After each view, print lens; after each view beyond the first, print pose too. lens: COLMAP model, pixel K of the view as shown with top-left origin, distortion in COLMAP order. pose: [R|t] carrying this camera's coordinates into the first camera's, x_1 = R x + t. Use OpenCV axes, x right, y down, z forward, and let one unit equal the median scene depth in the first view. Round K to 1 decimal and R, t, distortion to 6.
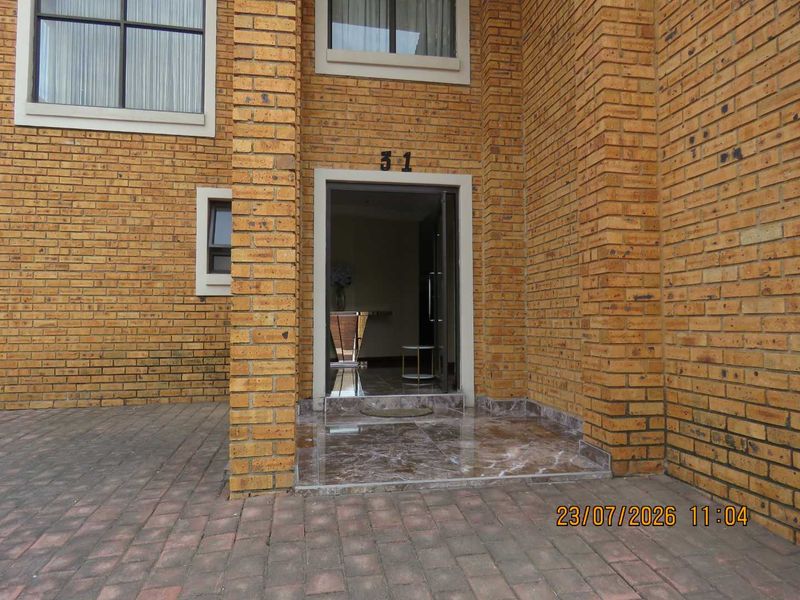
lens RADIAL K [[513.4, 0, 399.3], [0, 513.4, 301.3], [0, 0, 1]] dist [-0.008988, 0.006479]
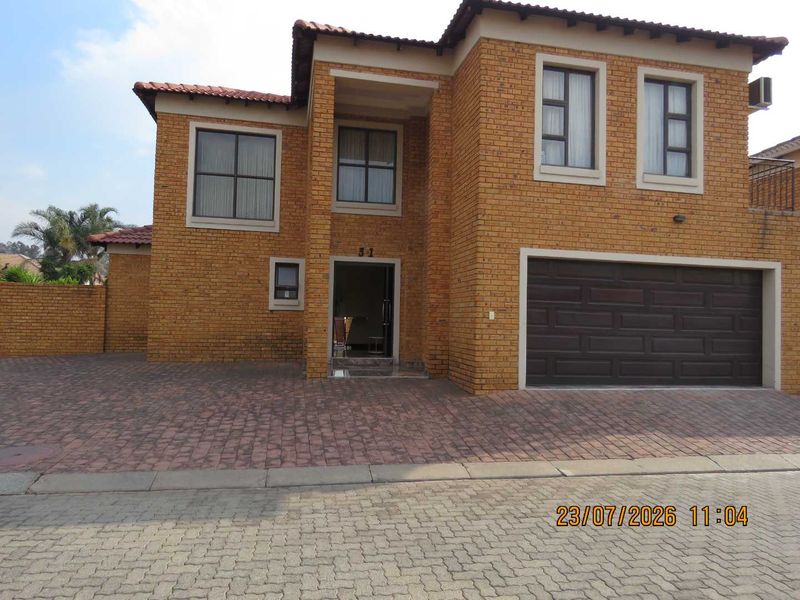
lens RADIAL K [[513.4, 0, 398.2], [0, 513.4, 300.0], [0, 0, 1]] dist [-0.008988, 0.006479]
pose [[0.999441, 0.025211, 0.021948, 0.086339], [-0.025309, 0.999671, 0.004200, -0.078976], [-0.021835, -0.004753, 0.999750, -1.184074]]
